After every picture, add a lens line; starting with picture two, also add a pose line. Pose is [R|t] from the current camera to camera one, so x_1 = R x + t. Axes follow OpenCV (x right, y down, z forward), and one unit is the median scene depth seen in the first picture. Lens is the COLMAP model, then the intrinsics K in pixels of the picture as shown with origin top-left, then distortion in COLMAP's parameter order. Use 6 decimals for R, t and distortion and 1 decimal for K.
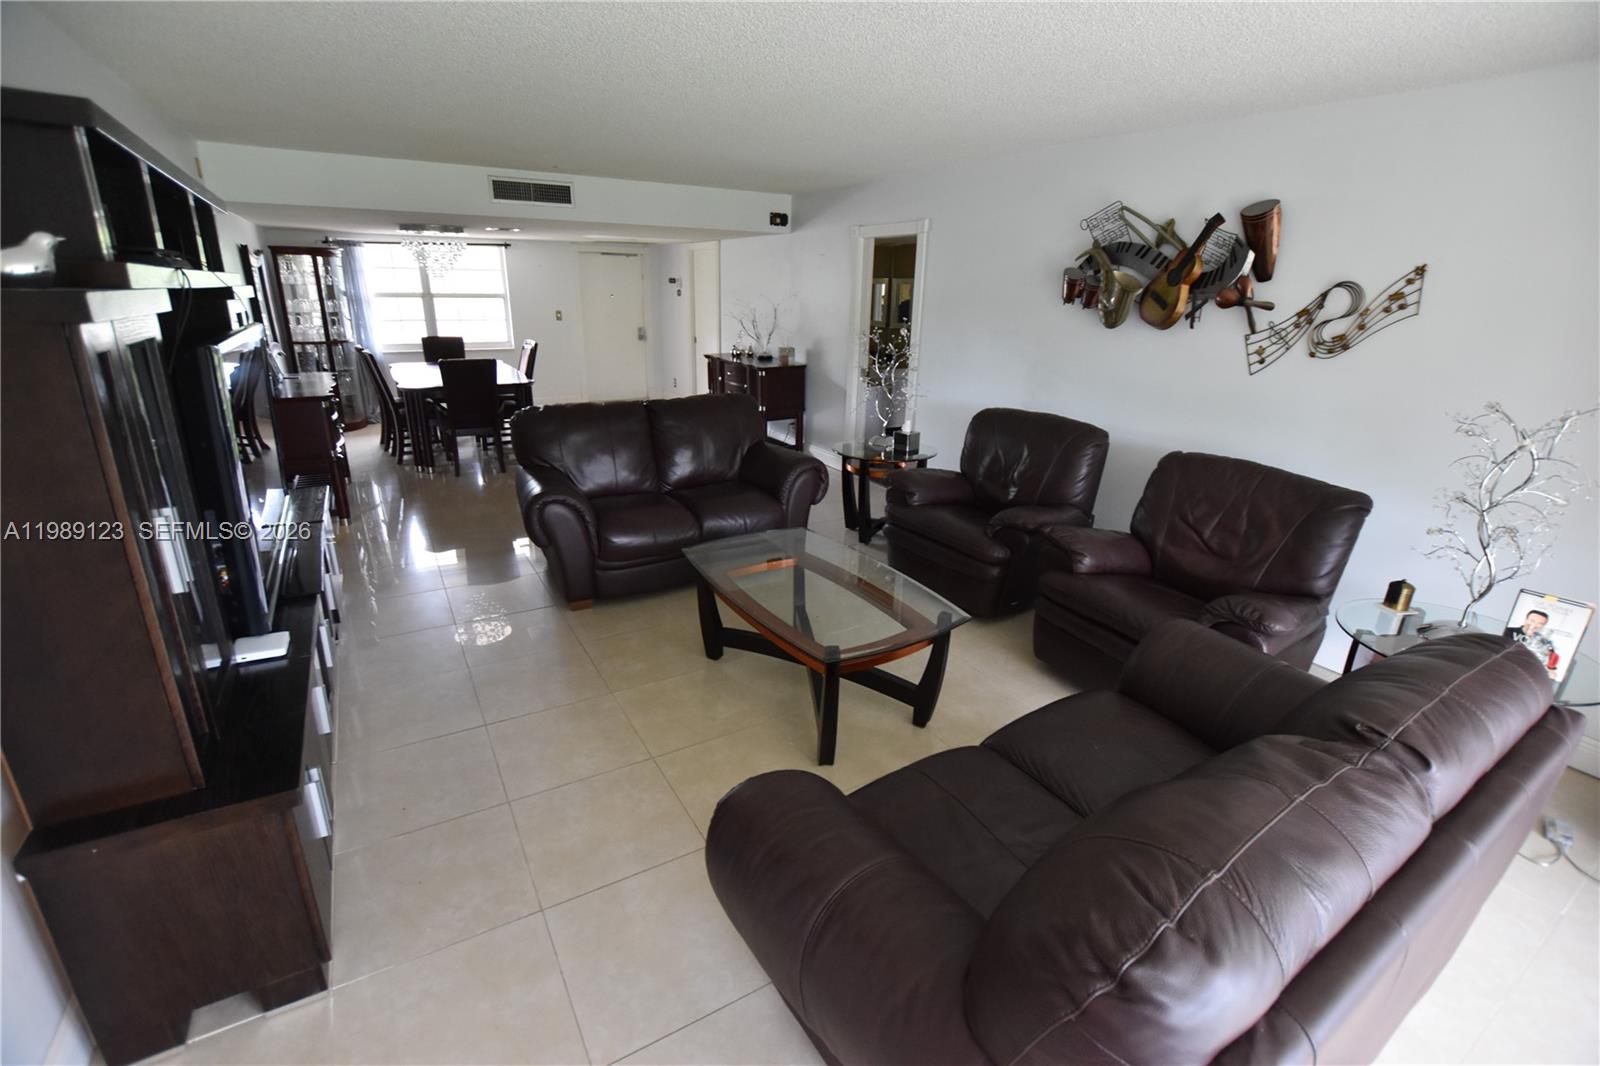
lens RADIAL K [[708.3, 0, 812.5], [0, 708.3, 534.7], [0, 0, 1]] dist [-0.032173, 0.003779]
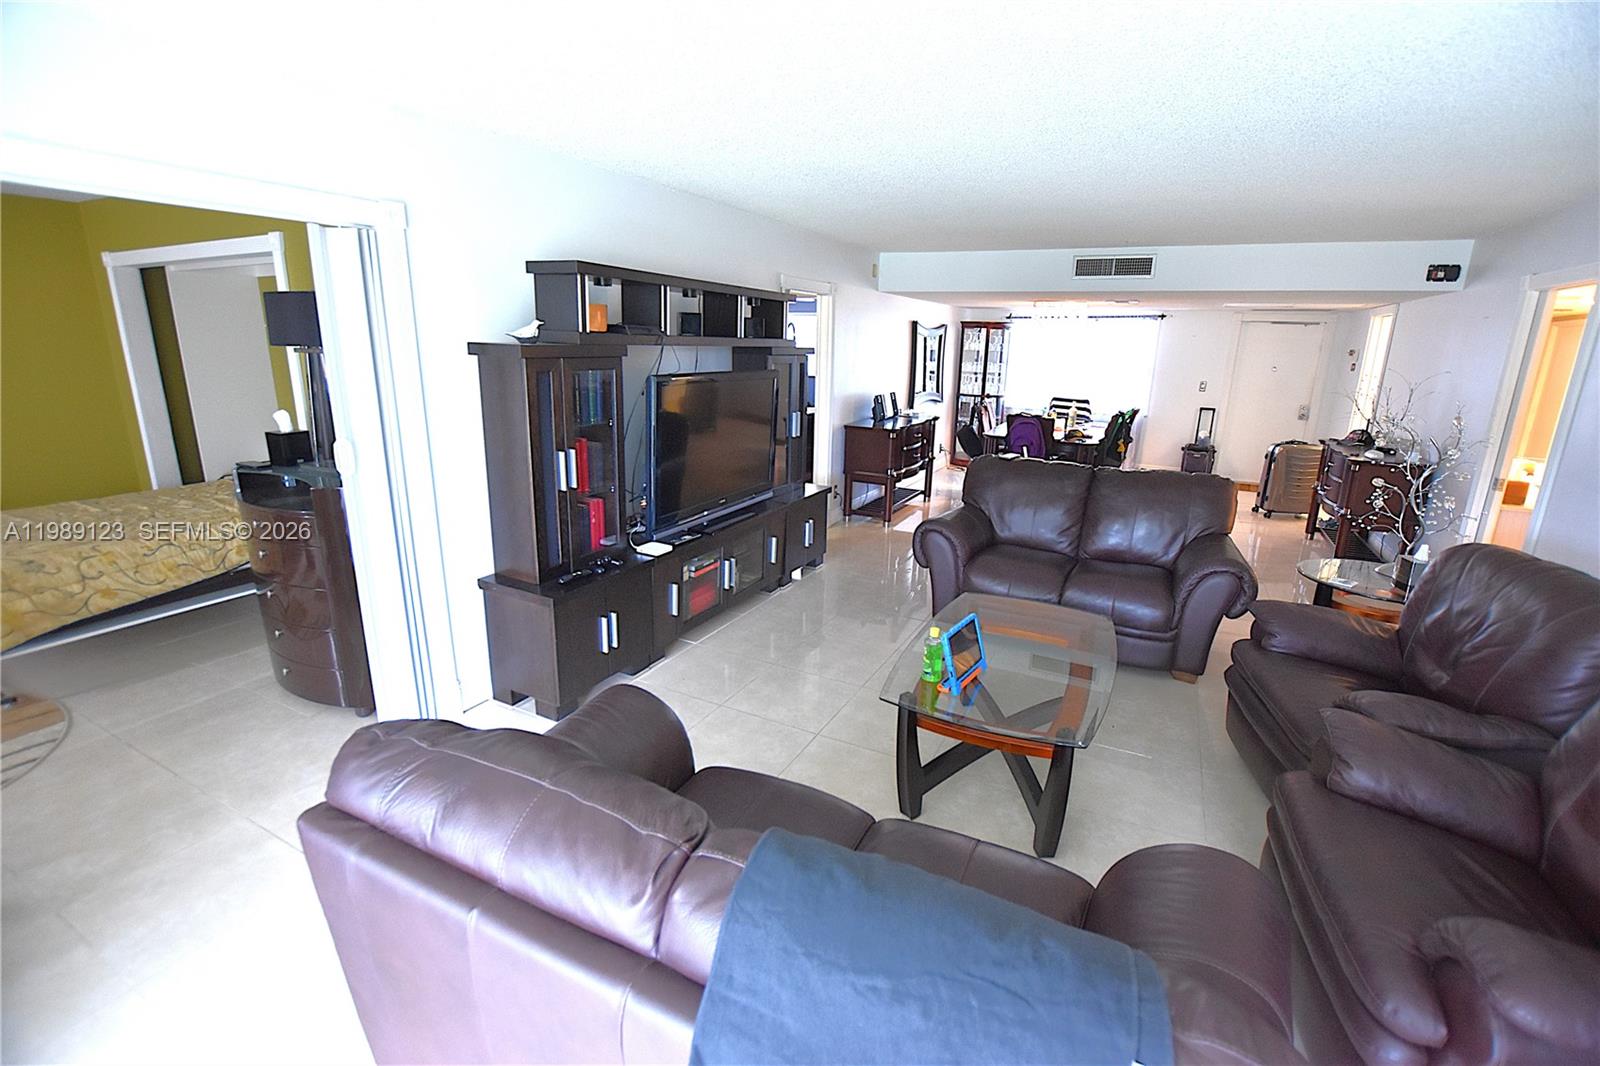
lens RADIAL K [[708.3, 0, 805.7], [0, 708.3, 532.2], [0, 0, 1]] dist [-0.032173, 0.003779]
pose [[0.519526, 0.208773, -0.828557, 0.265148], [-0.289404, 0.955371, 0.059264, -0.028824], [0.803952, 0.208998, 0.556760, 0.098753]]
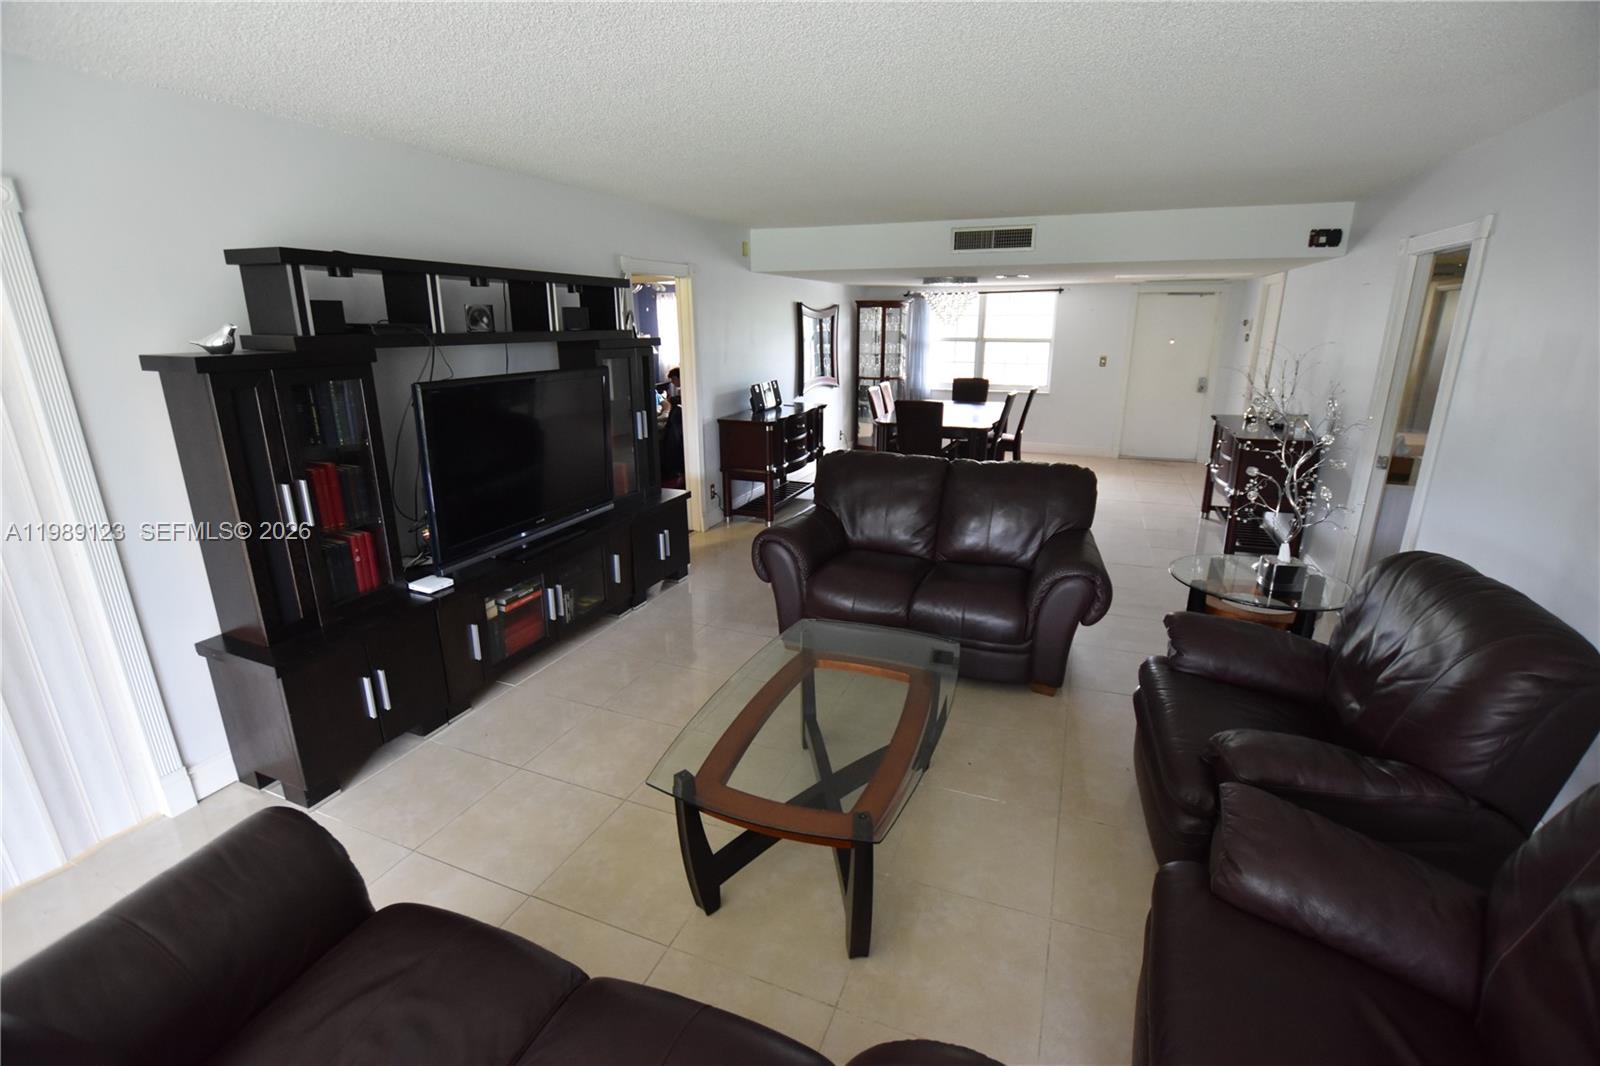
lens RADIAL K [[708.3, 0, 801.5], [0, 708.3, 535.2], [0, 0, 1]] dist [-0.032173, 0.003779]
pose [[0.591178, 0.205684, -0.779874, 0.248382], [-0.246823, 0.966682, 0.067850, -0.071575], [0.767846, 0.152380, 0.622249, 0.198014]]
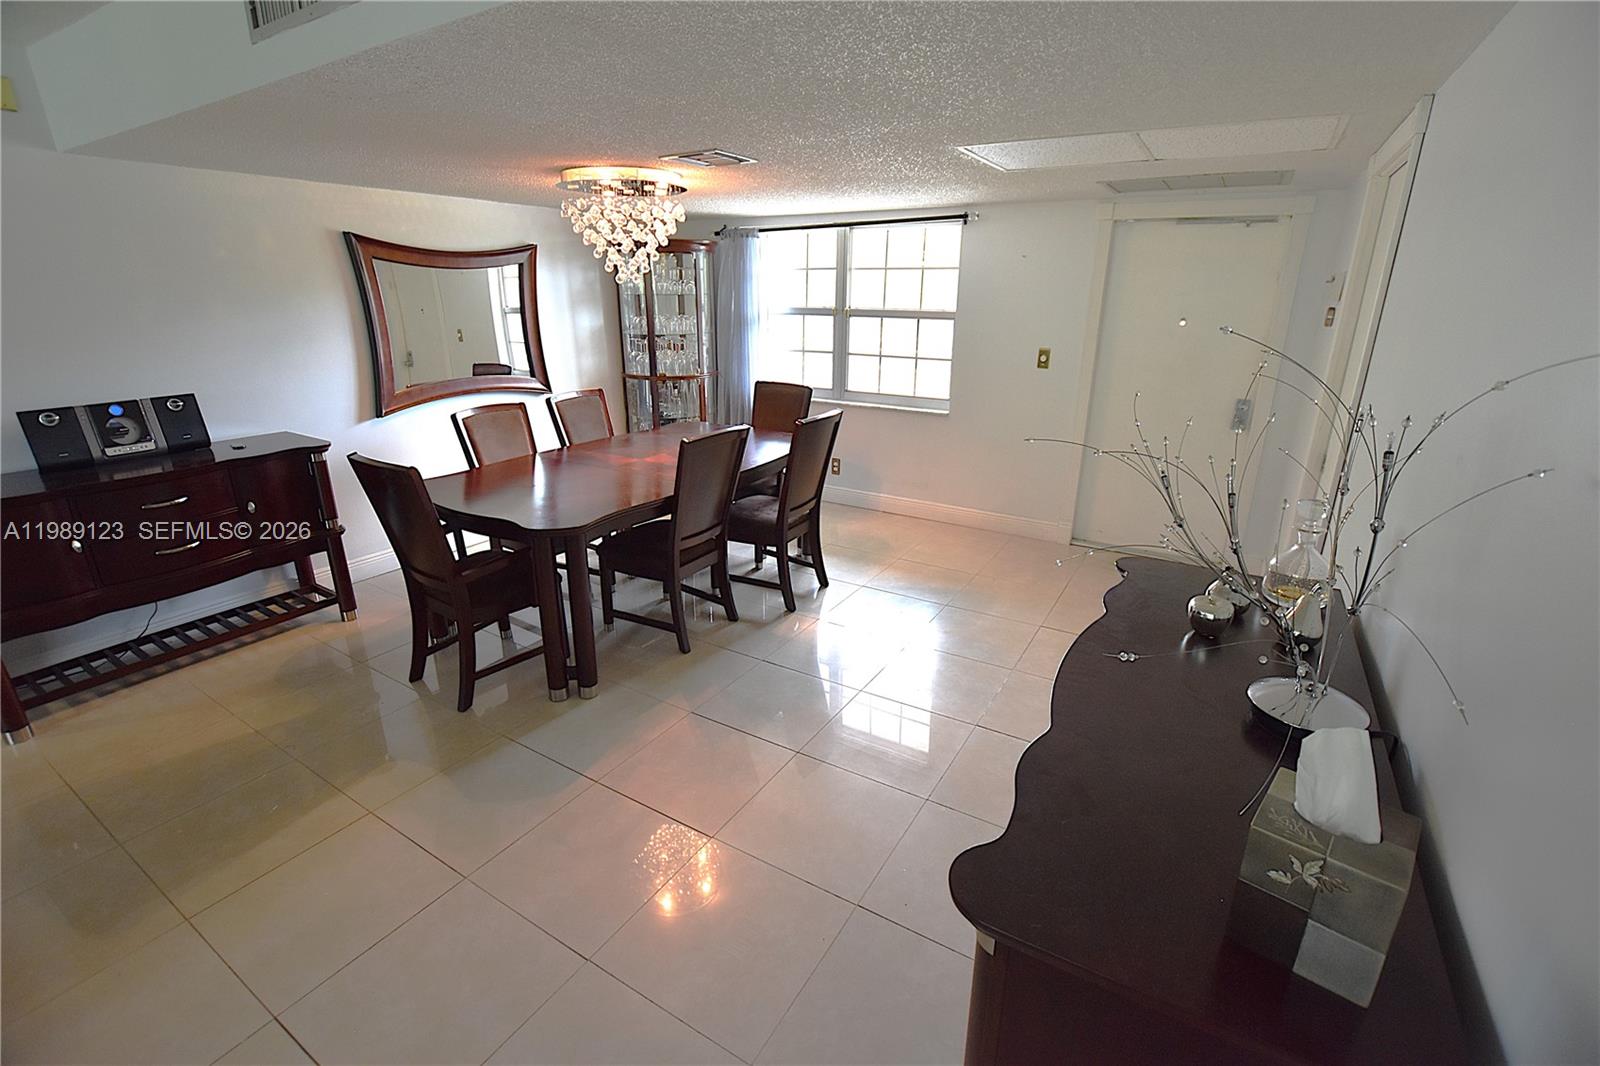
lens RADIAL K [[708.3, 0, 802.5], [0, 708.3, 532.0], [0, 0, 1]] dist [-0.032173, 0.003779]
pose [[0.451185, 0.266537, -0.851698, 0.009297], [-0.292823, 0.945737, 0.140844, -0.301833], [0.843022, 0.185850, 0.504750, 0.882307]]
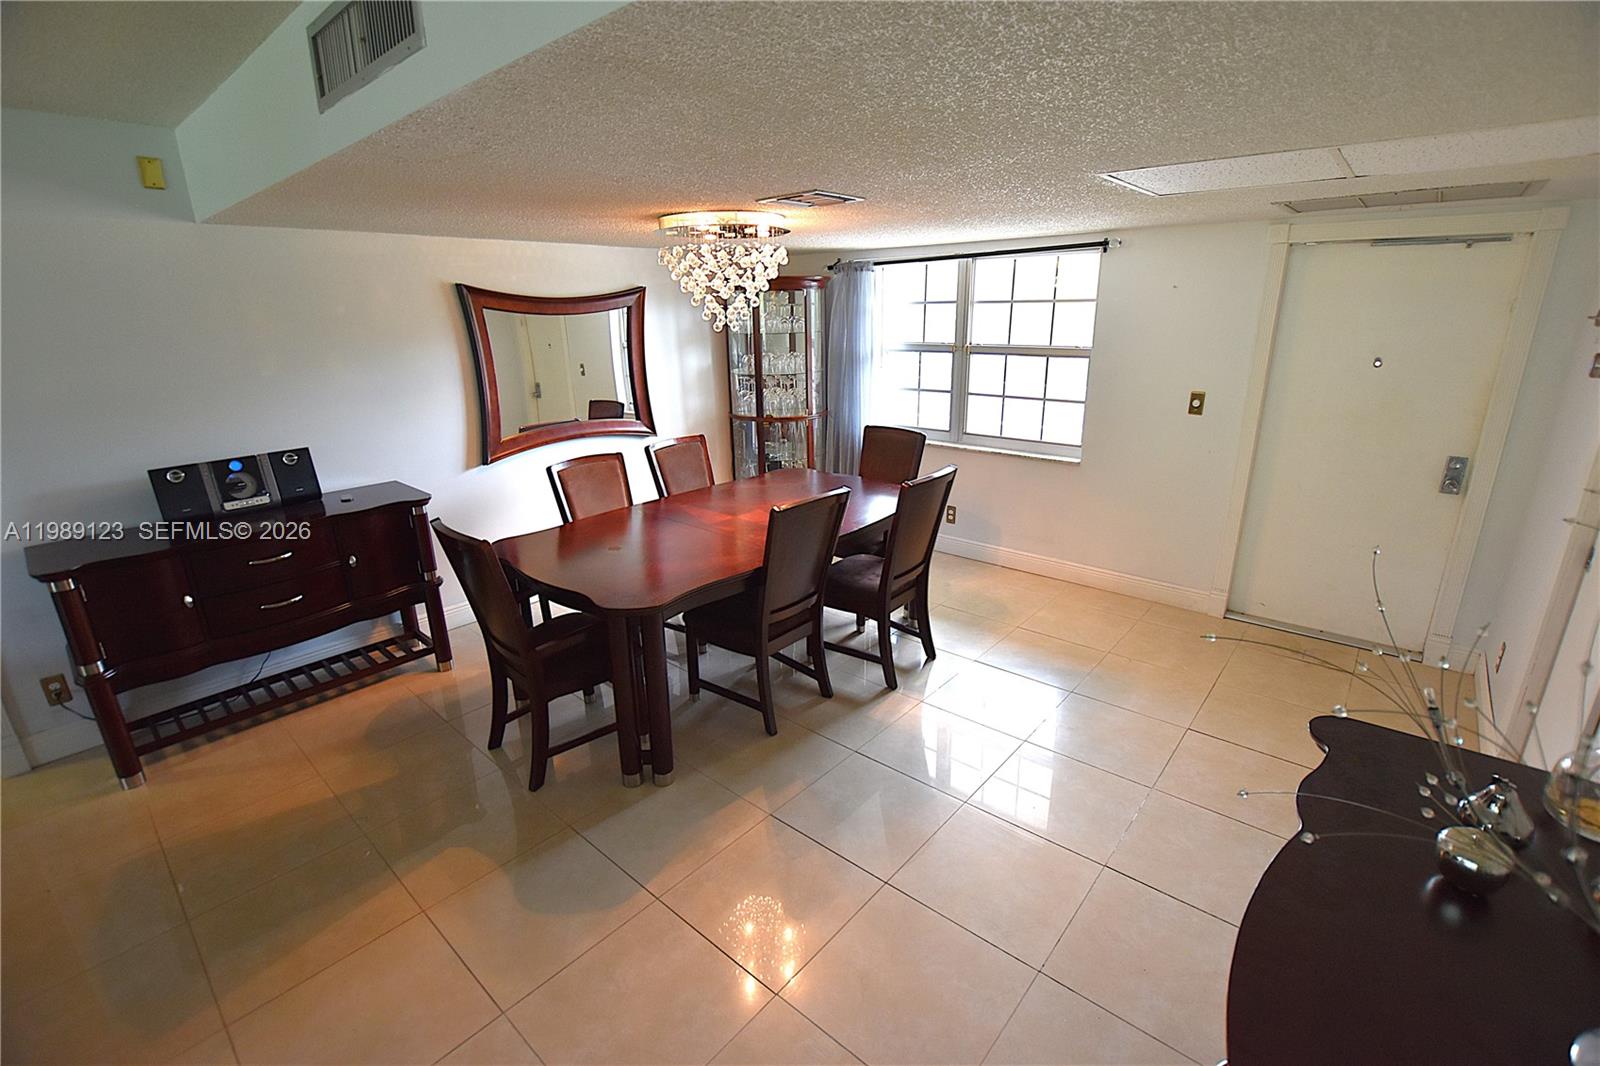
lens RADIAL K [[708.3, 0, 801.1], [0, 708.3, 533.5], [0, 0, 1]] dist [-0.032173, 0.003779]
pose [[0.292831, 0.258545, -0.920546, -0.037389], [-0.296404, 0.939868, 0.169684, -0.330886], [0.909062, 0.223165, 0.351857, 0.907546]]
